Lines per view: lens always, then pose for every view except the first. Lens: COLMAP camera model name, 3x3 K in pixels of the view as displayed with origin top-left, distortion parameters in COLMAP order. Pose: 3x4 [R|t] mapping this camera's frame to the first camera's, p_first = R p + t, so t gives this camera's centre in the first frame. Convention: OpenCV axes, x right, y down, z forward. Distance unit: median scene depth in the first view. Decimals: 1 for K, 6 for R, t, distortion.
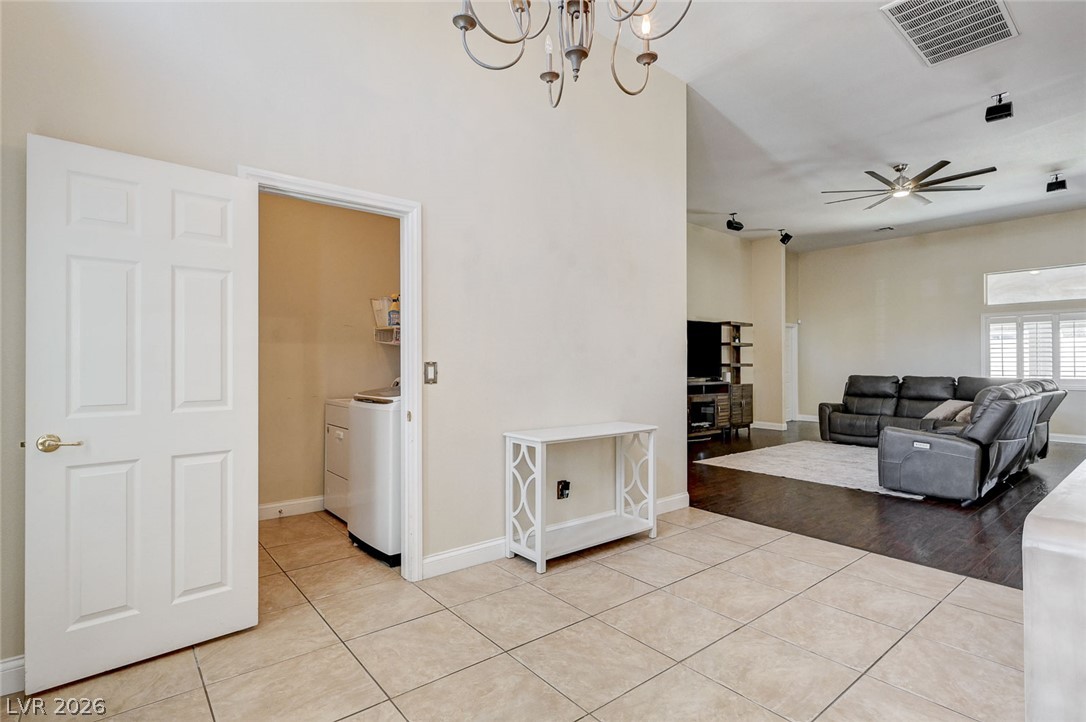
lens RADIAL K [[526.4, 0, 547.8], [0, 526.4, 362.0], [0, 0, 1]] dist [-0.000436, 0.000015]
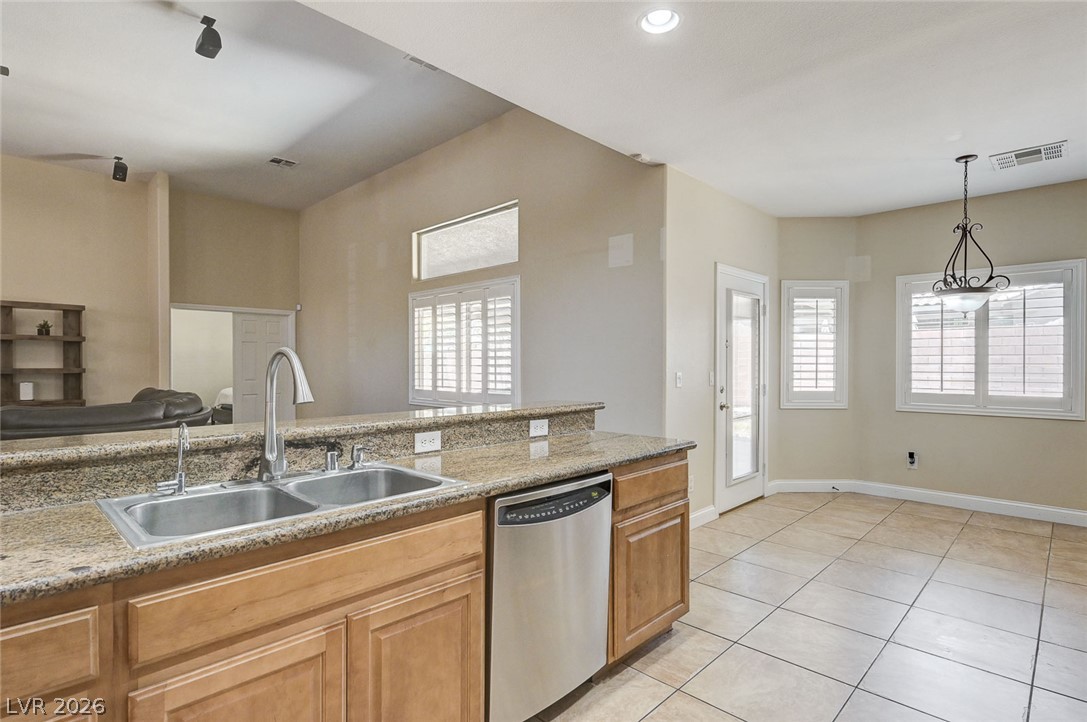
lens RADIAL K [[545.4, 0, 548.8], [0, 545.4, 367.2], [0, 0, 1]] dist [-0.001145, -0.000065]
pose [[0.994250, 0.002100, 0.107066, 1.230892], [-0.003392, 0.999924, 0.011883, -0.010605], [-0.107033, -0.012178, 0.994181, 0.412300]]
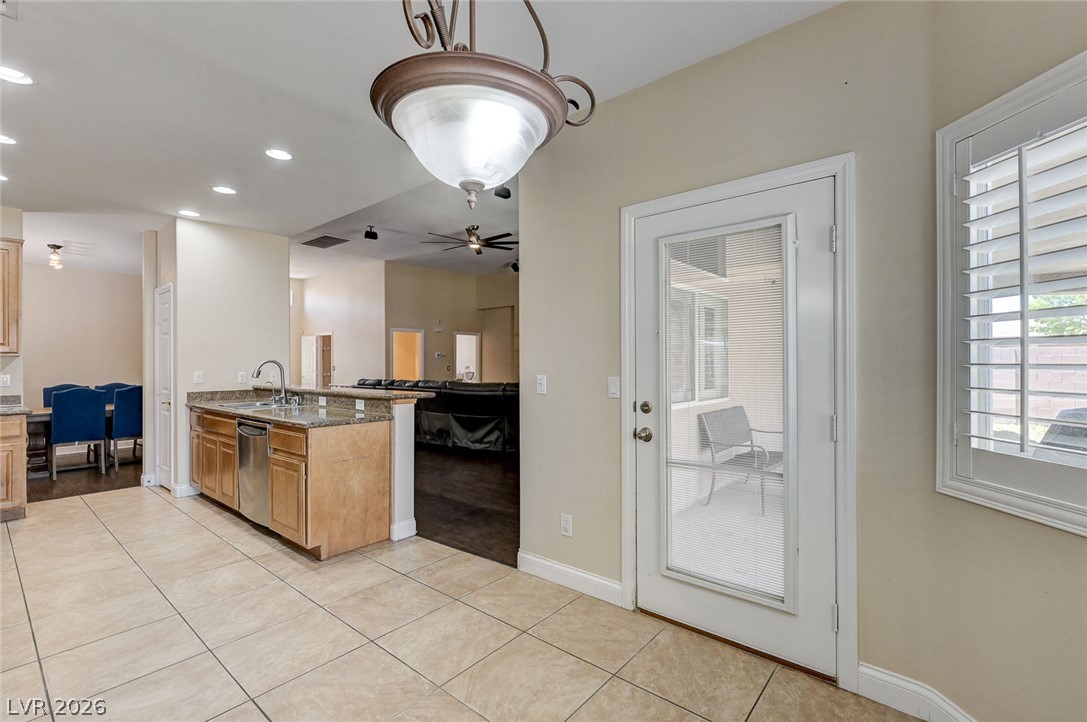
lens RADIAL K [[477.9, 0, 543.5], [0, 477.9, 361.0], [0, 0, 1]] dist [0.000661, -0.000650]
pose [[0.180344, -0.000120, -0.983604, 1.817642], [0.008323, 0.999964, 0.001404, -0.011900], [0.983568, -0.008440, 0.180339, 0.887605]]
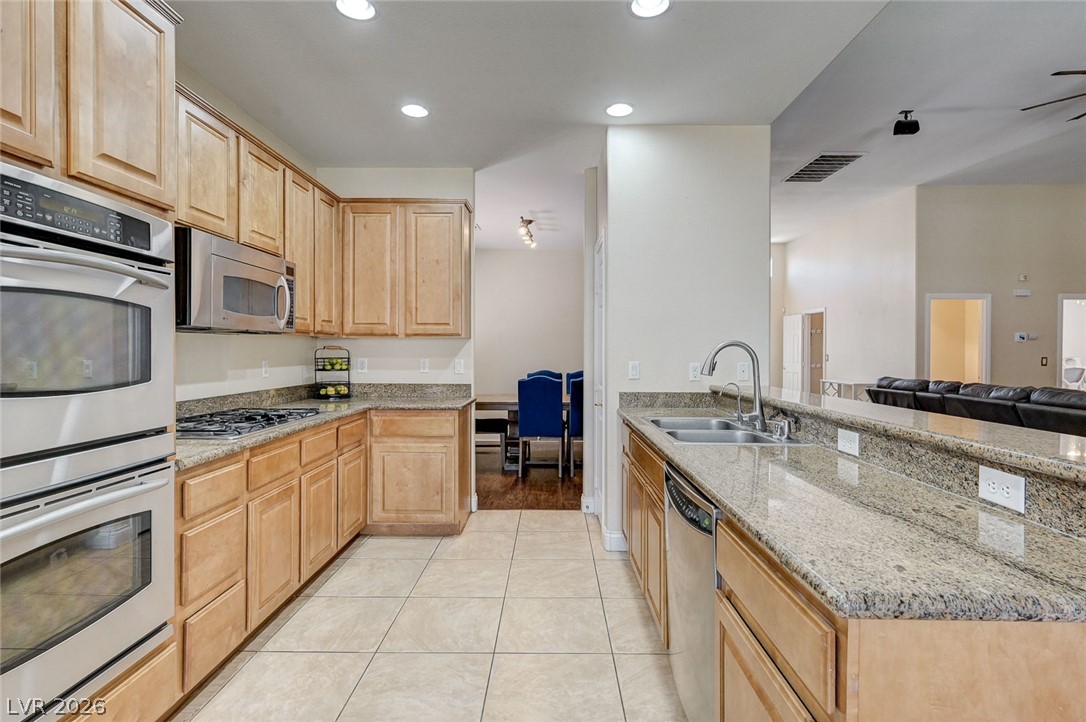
lens RADIAL K [[528.7, 0, 550.9], [0, 528.7, 354.0], [0, 0, 1]] dist [-0.000497, 0.000252]
pose [[-0.641457, 0.006076, -0.767135, 1.487290], [0.002583, 0.999980, 0.005760, -0.009239], [0.767155, 0.001714, -0.641460, 0.781393]]
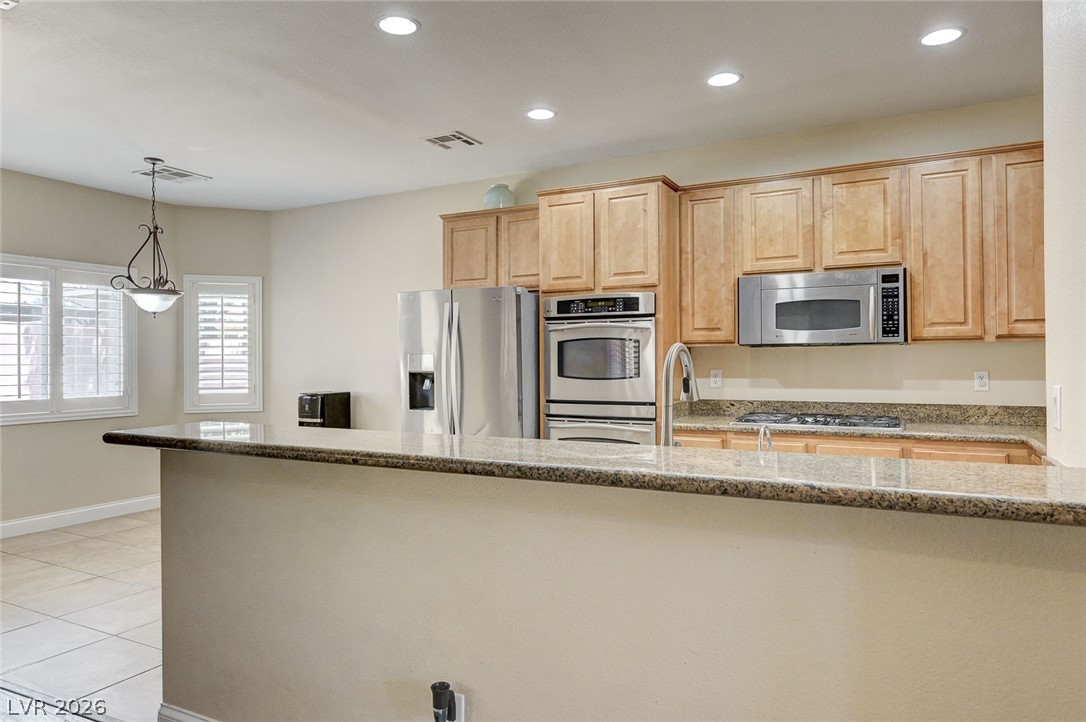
lens RADIAL K [[700.7, 0, 543.0], [0, 700.7, 361.0], [0, 0, 1]] dist [0.001317, 0.000982]
pose [[-0.383354, 0.005420, 0.923586, 0.914806], [0.002616, 0.999985, -0.004782, -0.007836], [-0.923598, 0.000583, -0.383363, 0.805528]]
